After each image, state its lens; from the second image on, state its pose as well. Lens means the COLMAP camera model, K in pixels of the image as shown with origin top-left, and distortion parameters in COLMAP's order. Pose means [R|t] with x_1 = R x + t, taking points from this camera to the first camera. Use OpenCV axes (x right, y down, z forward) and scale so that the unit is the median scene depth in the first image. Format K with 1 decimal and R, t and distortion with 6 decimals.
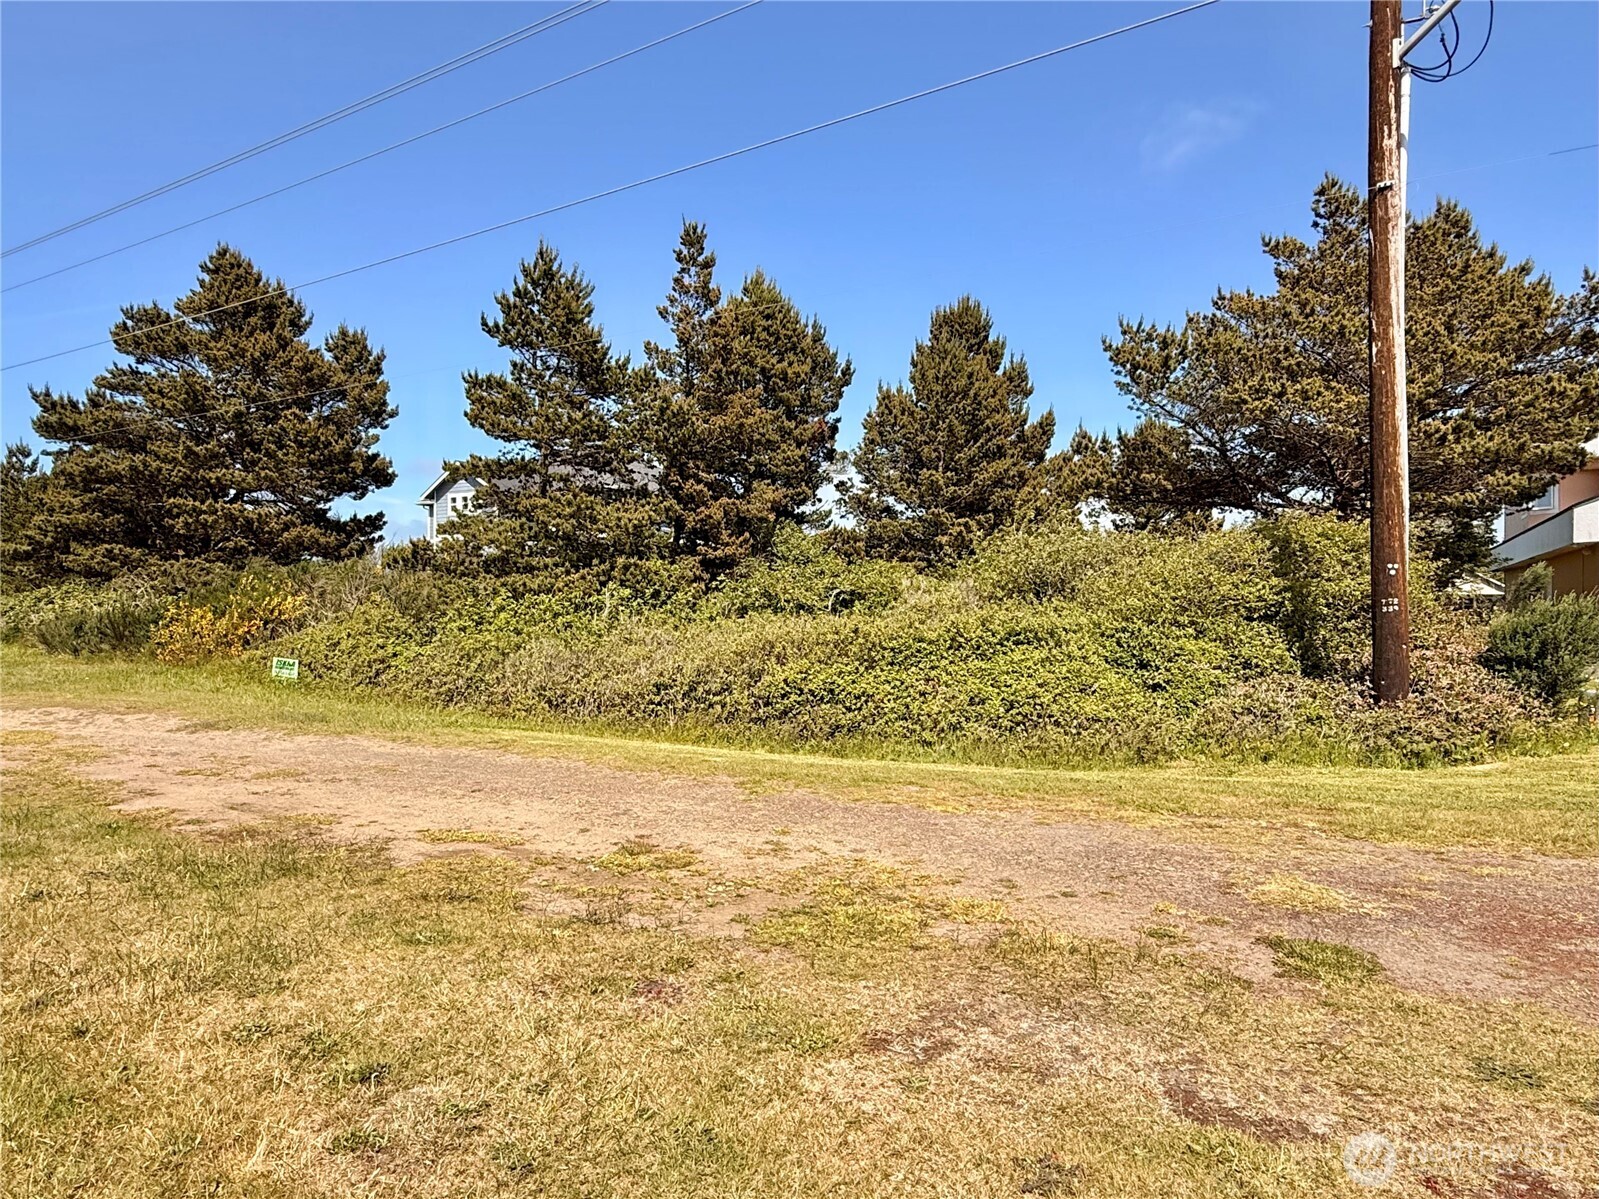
lens RADIAL K [[924.1, 0, 772.8], [0, 924.1, 472.6], [0, 0, 1]] dist [-0.002102, 0.002068]
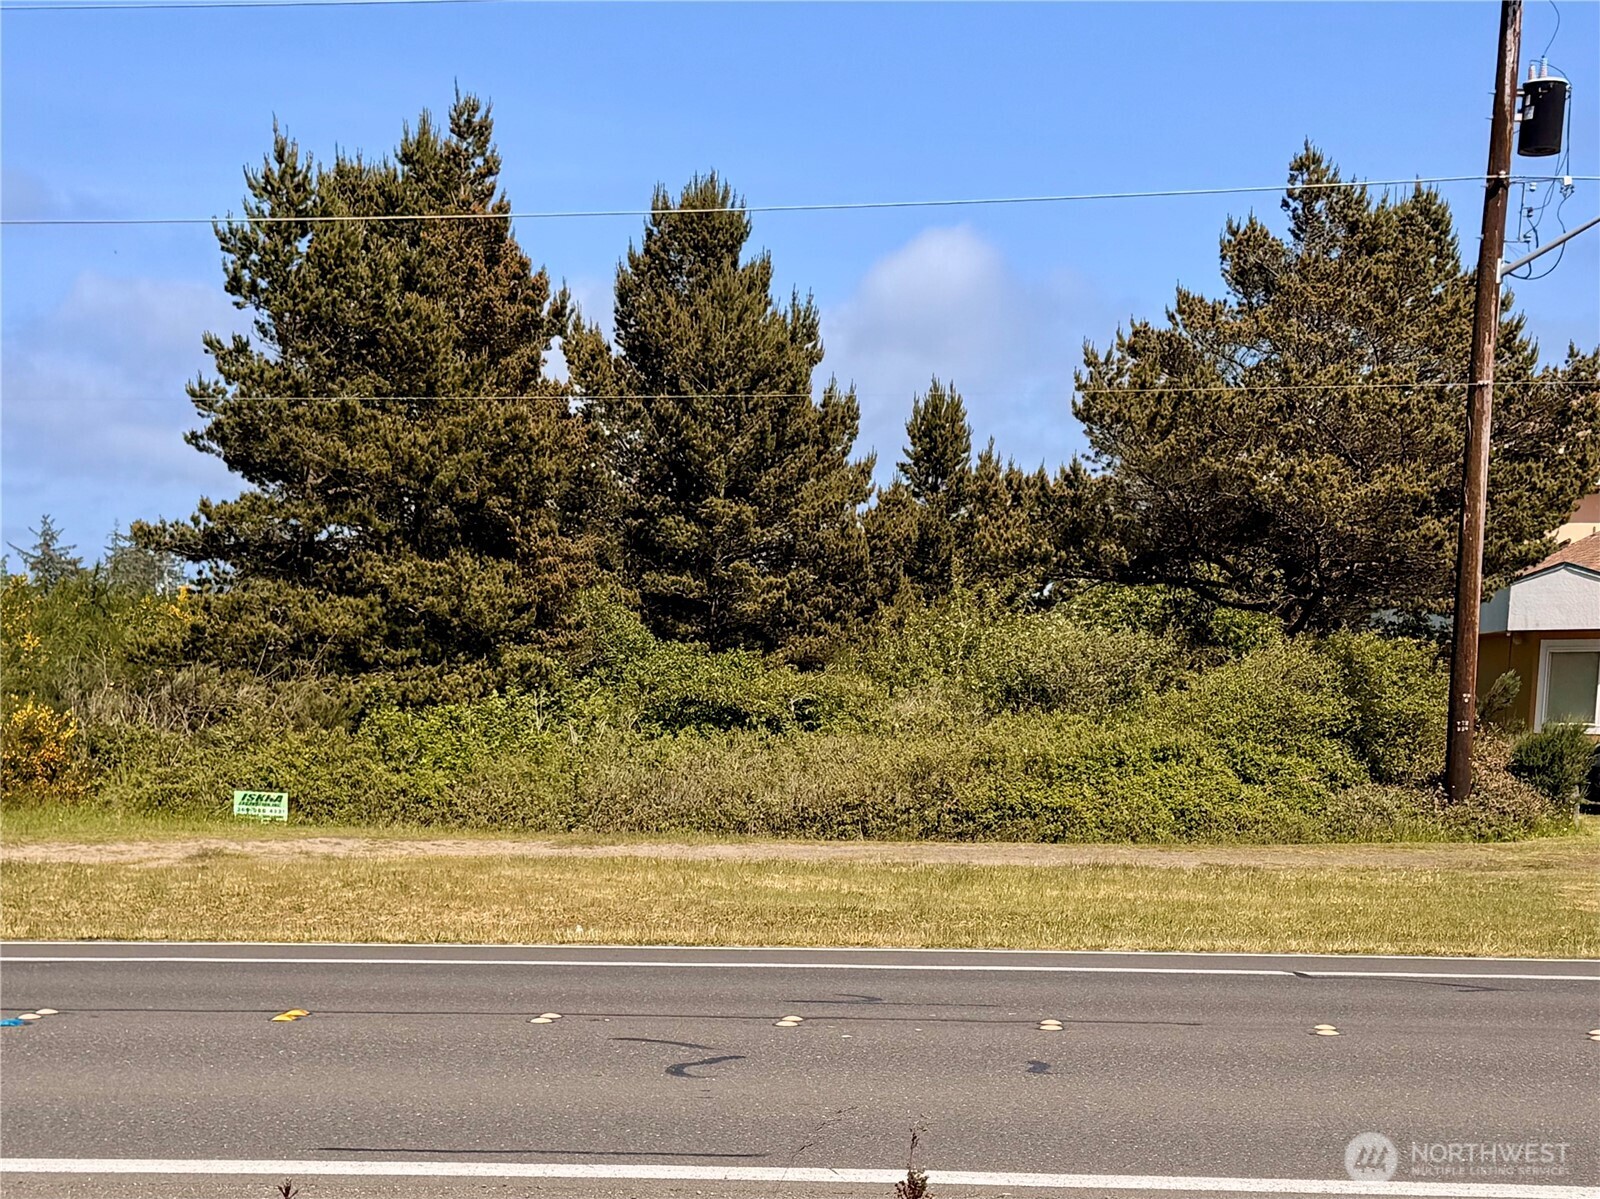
lens RADIAL K [[2203.1, 0, 801.0], [0, 2203.1, 598.8], [0, 0, 1]] dist [0.046996, 0.000000]
pose [[0.905865, 0.019687, 0.423108, -1.136690], [-0.063189, 0.994022, 0.089035, -0.192479], [-0.418826, -0.107389, 0.901694, -1.056999]]
